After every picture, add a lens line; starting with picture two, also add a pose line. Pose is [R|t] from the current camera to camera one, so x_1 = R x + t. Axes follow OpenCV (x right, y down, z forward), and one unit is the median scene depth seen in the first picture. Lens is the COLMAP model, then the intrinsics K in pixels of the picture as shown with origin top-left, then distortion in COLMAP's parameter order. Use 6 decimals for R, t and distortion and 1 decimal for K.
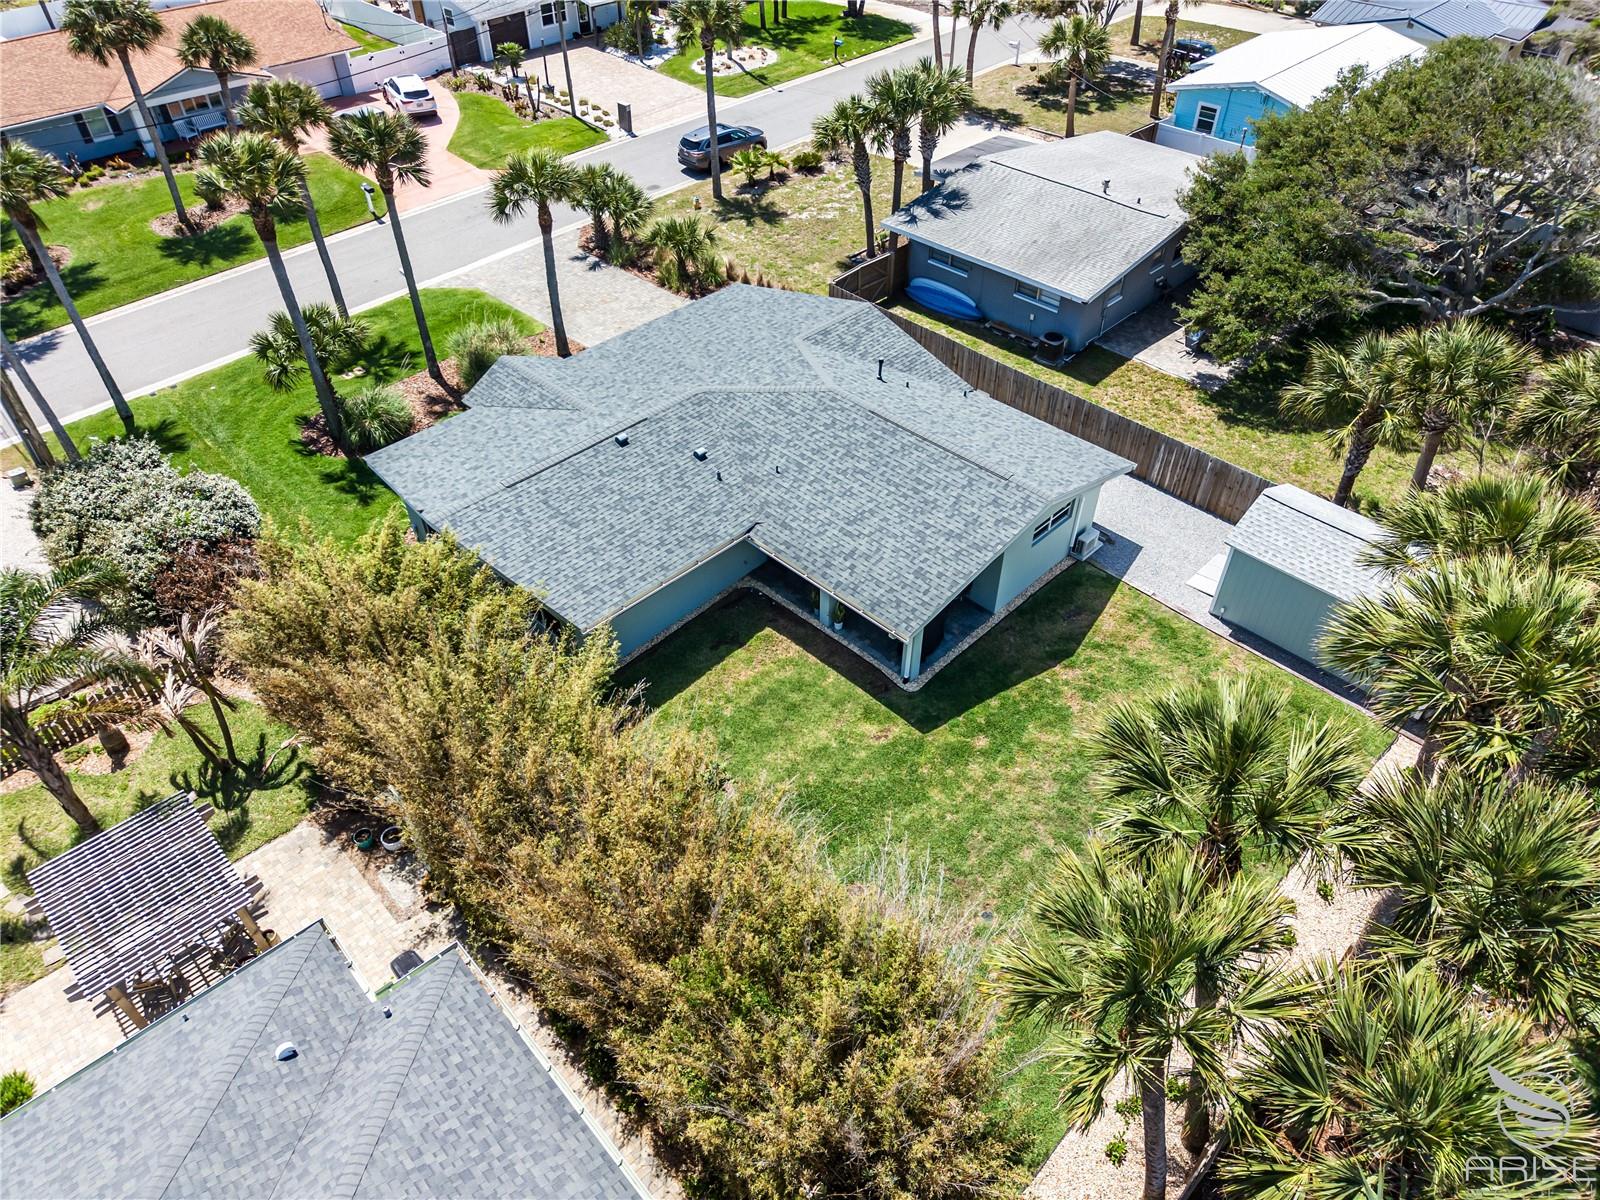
lens RADIAL K [[1067.3, 0, 800.0], [0, 1067.3, 600.0], [0, 0, 1]] dist [0.035341, -0.042571]
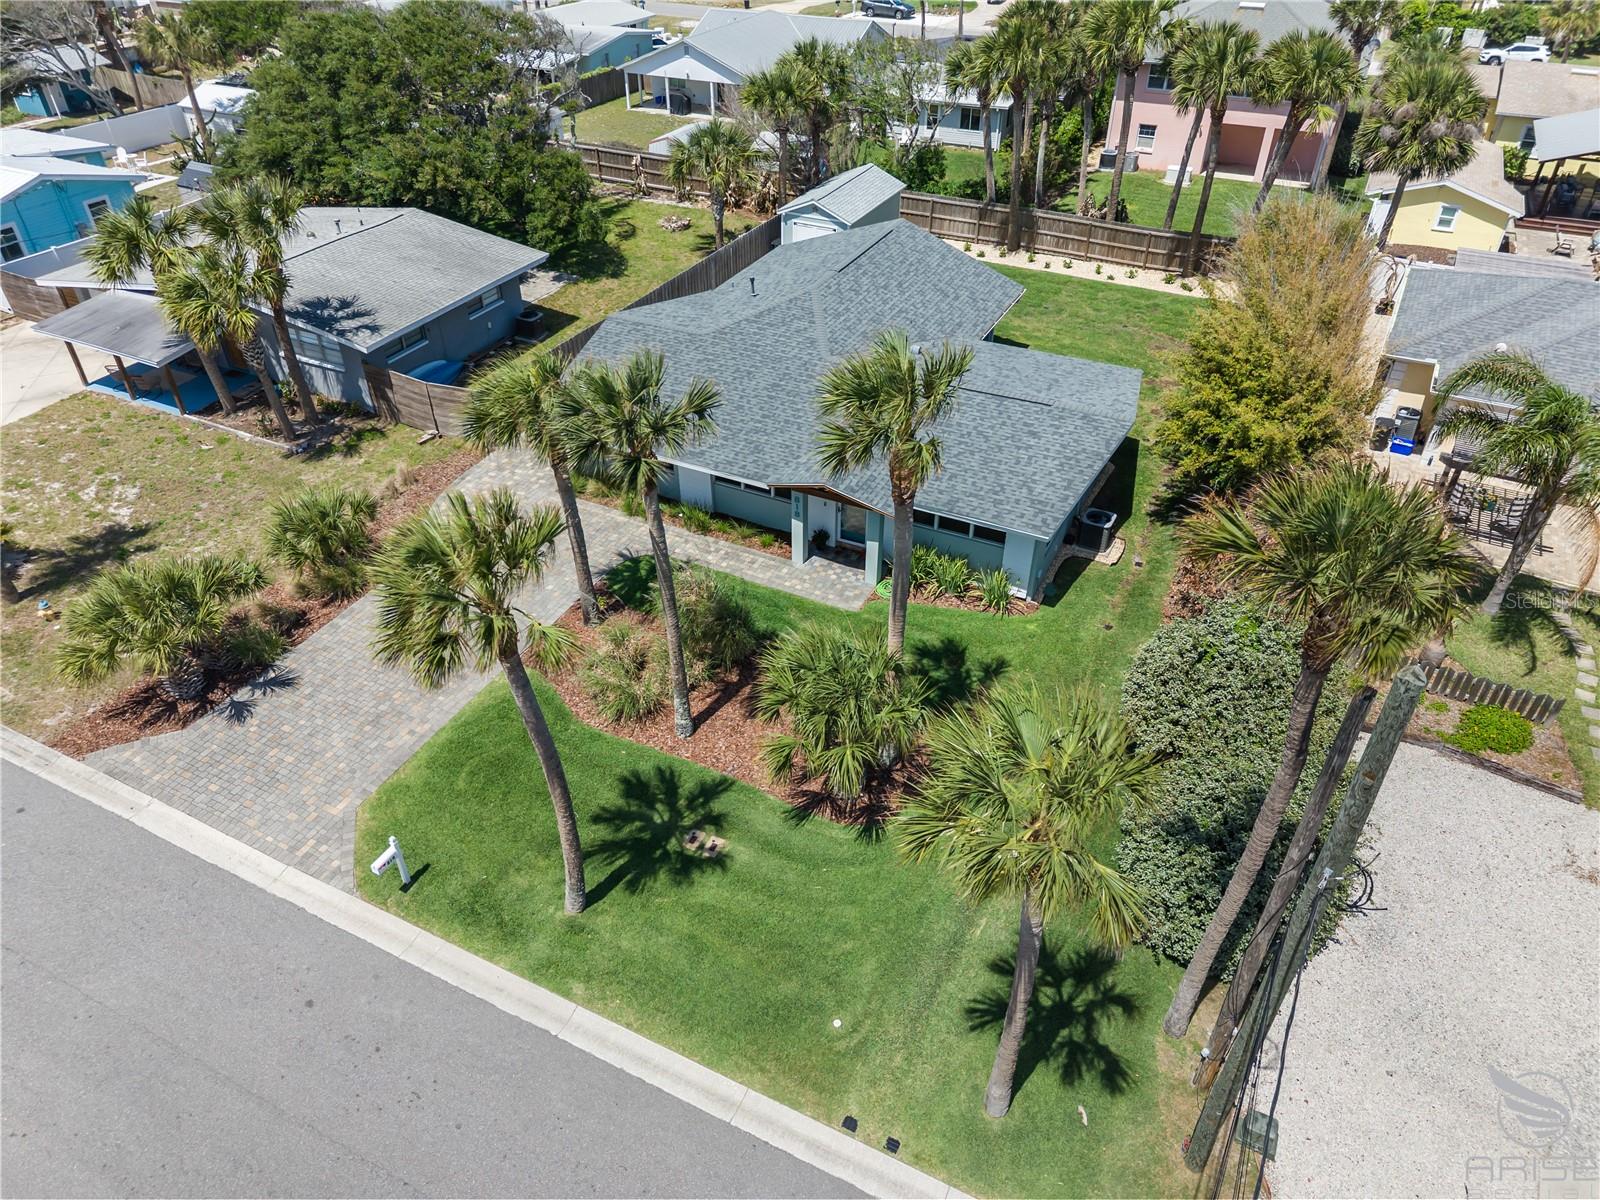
lens RADIAL K [[1078.5, 0, 800.0], [0, 1078.5, 600.0], [0, 0, 1]] dist [0.004543, 0.003673]
pose [[-0.281040, -0.582628, 0.762602, -0.744875], [0.663765, 0.455907, 0.592929, -0.537491], [-0.693132, 0.672825, 0.258600, 0.710565]]
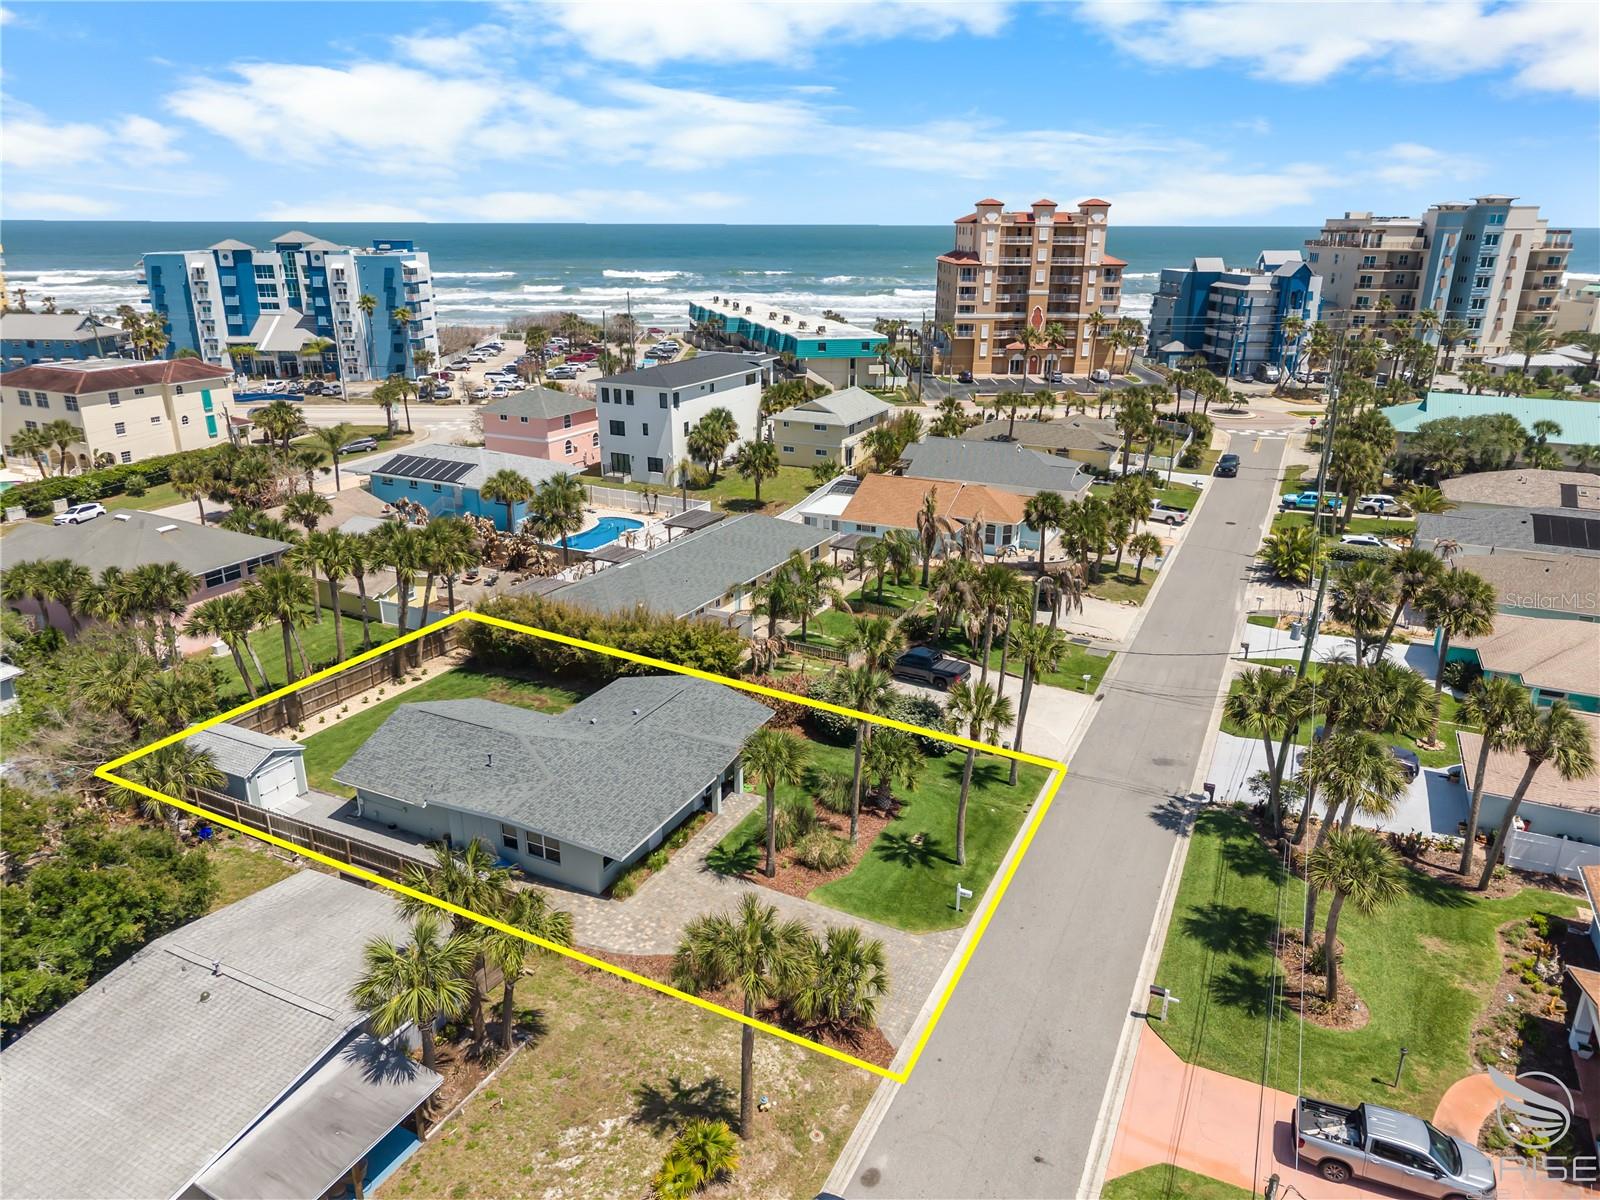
lens RADIAL K [[1067.3, 0, 800.0], [0, 1067.3, 600.0], [0, 0, 1]] dist [0.035341, -0.042571]
pose [[-0.957322, 0.082798, -0.276910, 0.054512], [-0.209255, 0.462327, 0.861665, -1.362629], [0.199367, 0.882835, -0.425270, 1.216125]]
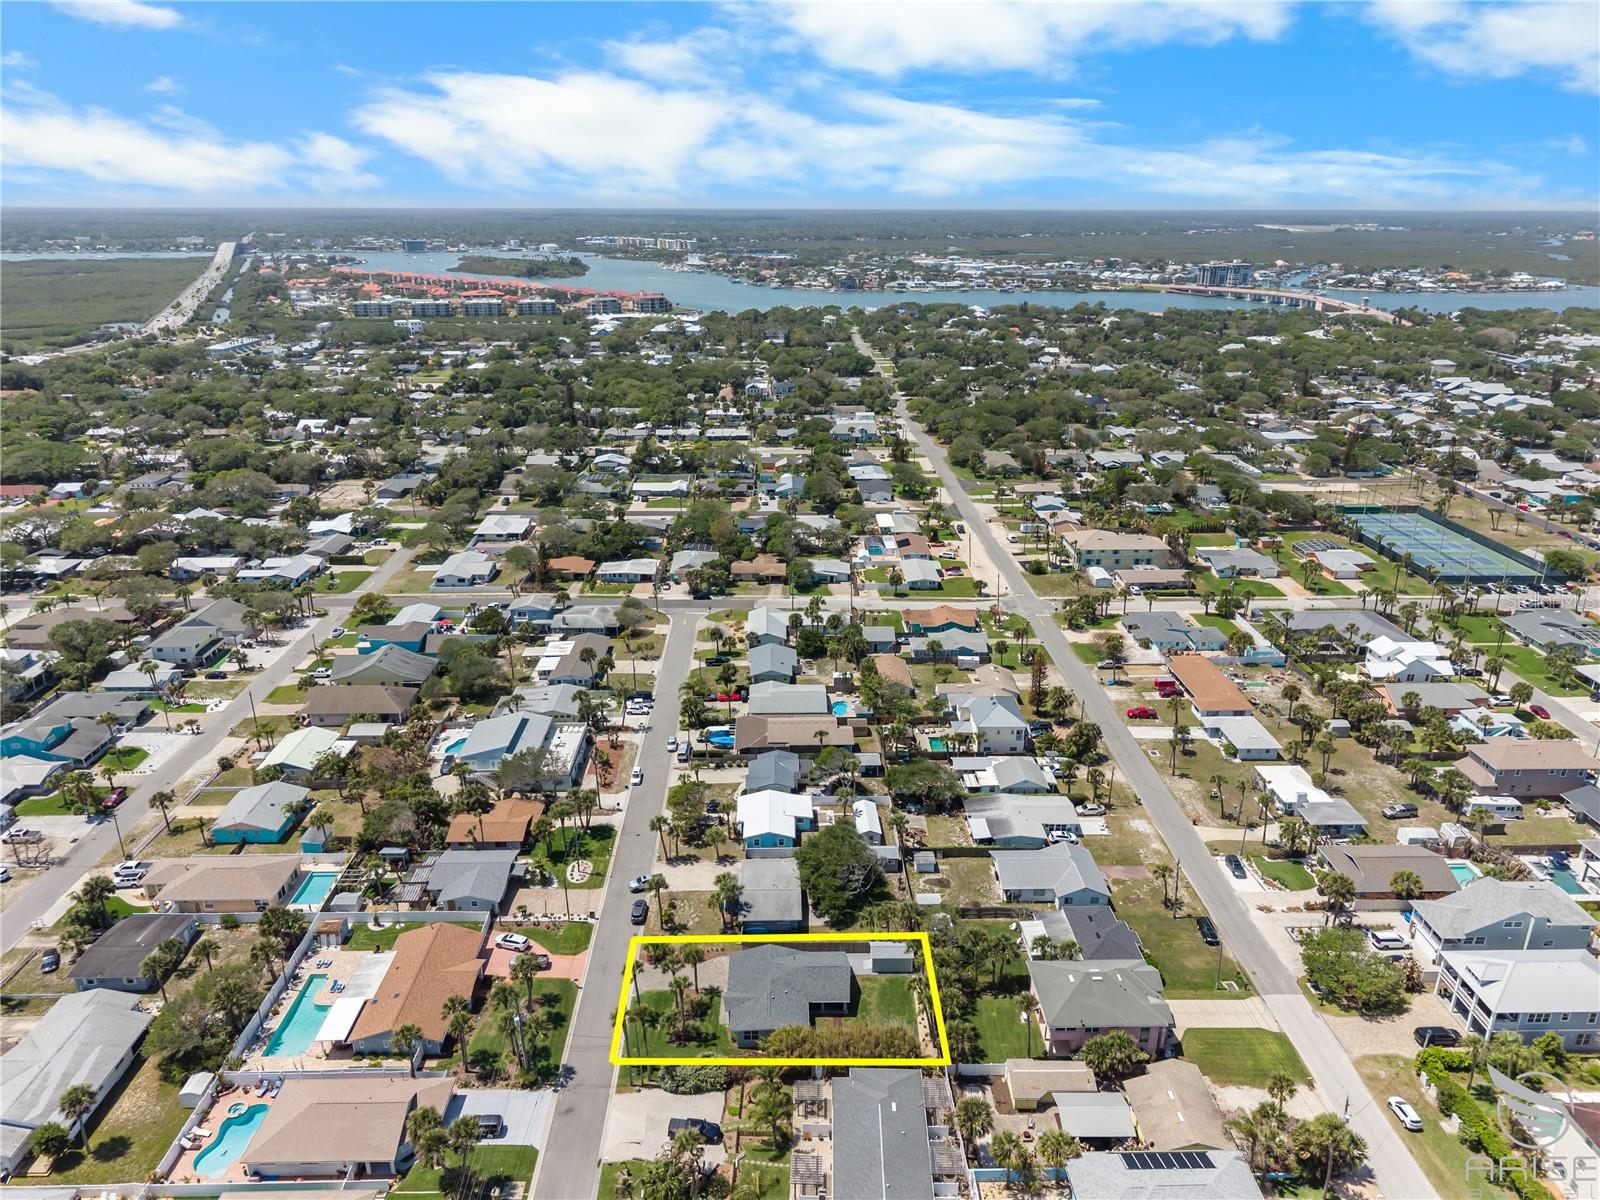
lens RADIAL K [[1047.5, 0, 793.4], [0, 1047.5, 642.6], [0, 0, 1]] dist [0.029189, -0.021982]
pose [[0.721852, -0.270461, 0.637010, -1.899103], [0.479929, 0.858807, -0.179218, -0.445831], [-0.498597, 0.435088, 0.749733, -2.313036]]
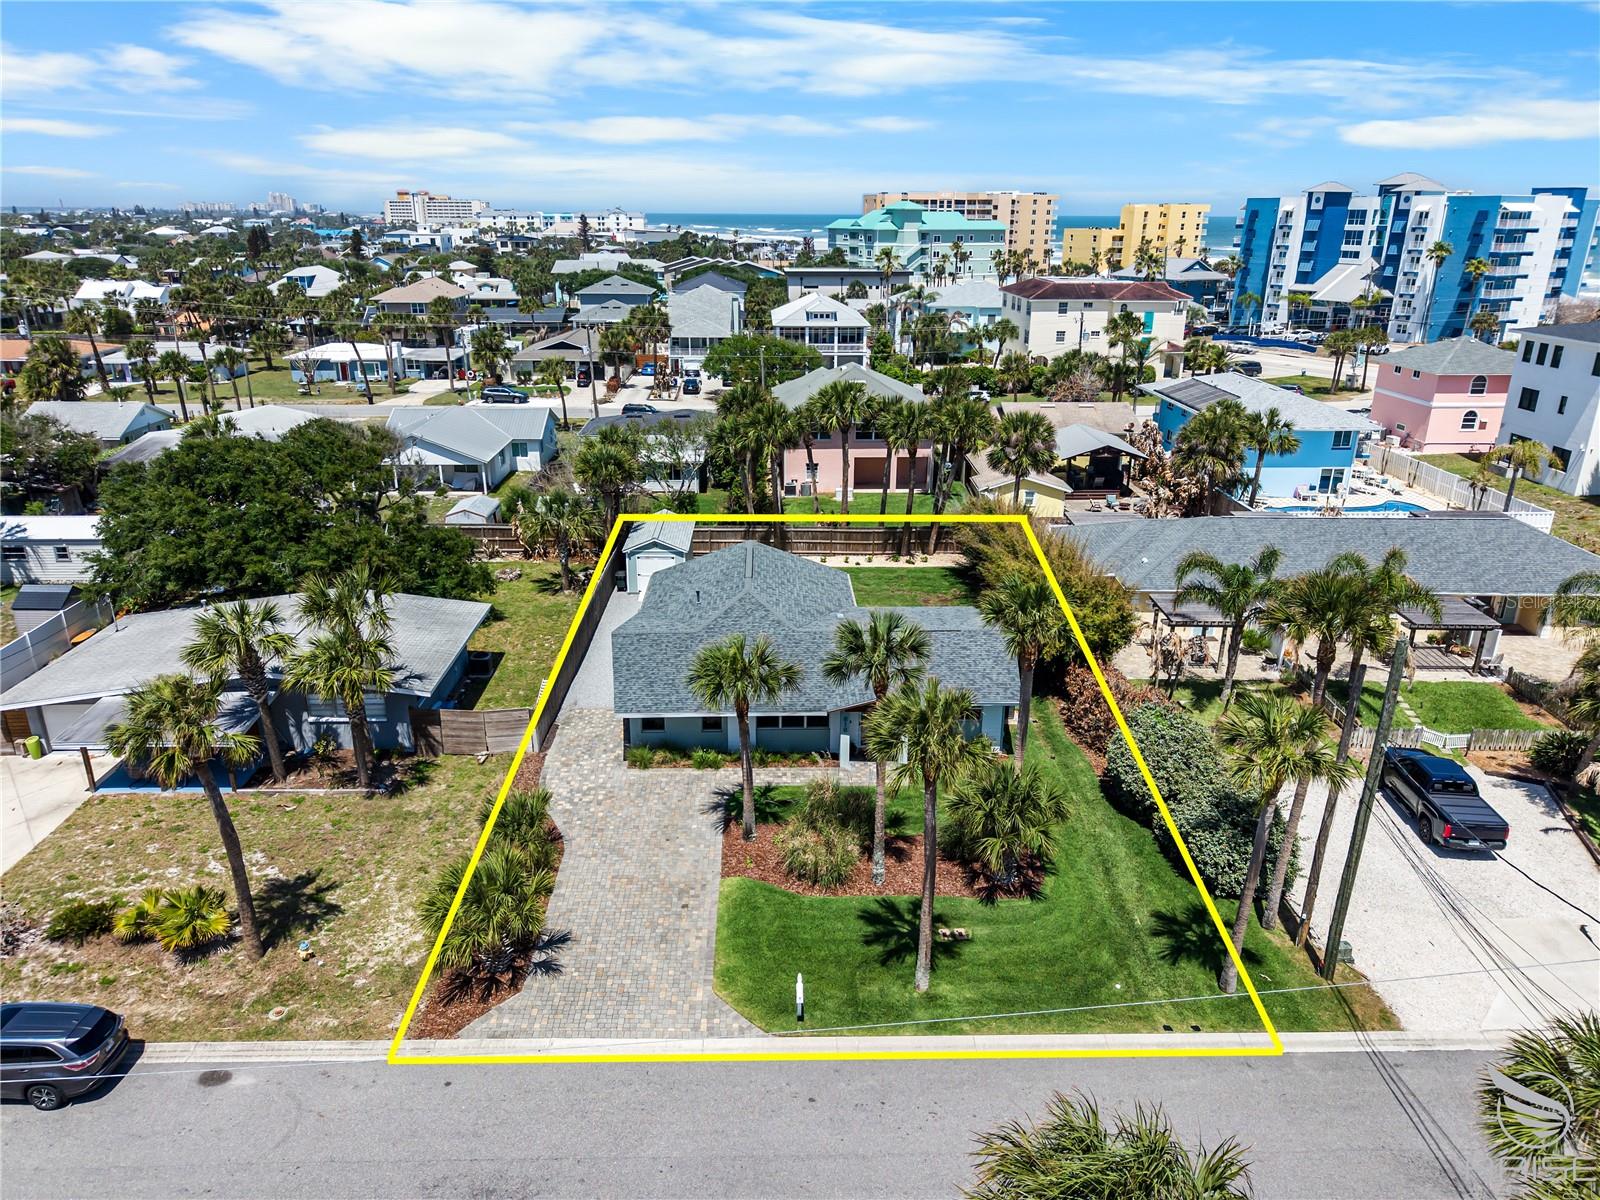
lens RADIAL K [[1067.3, 0, 800.0], [0, 1067.3, 600.0], [0, 0, 1]] dist [0.035341, -0.042571]
pose [[-0.699520, -0.254845, 0.667627, -0.769538], [0.485212, 0.516500, 0.705548, -0.914713], [-0.524635, 0.817485, -0.237648, 1.007144]]
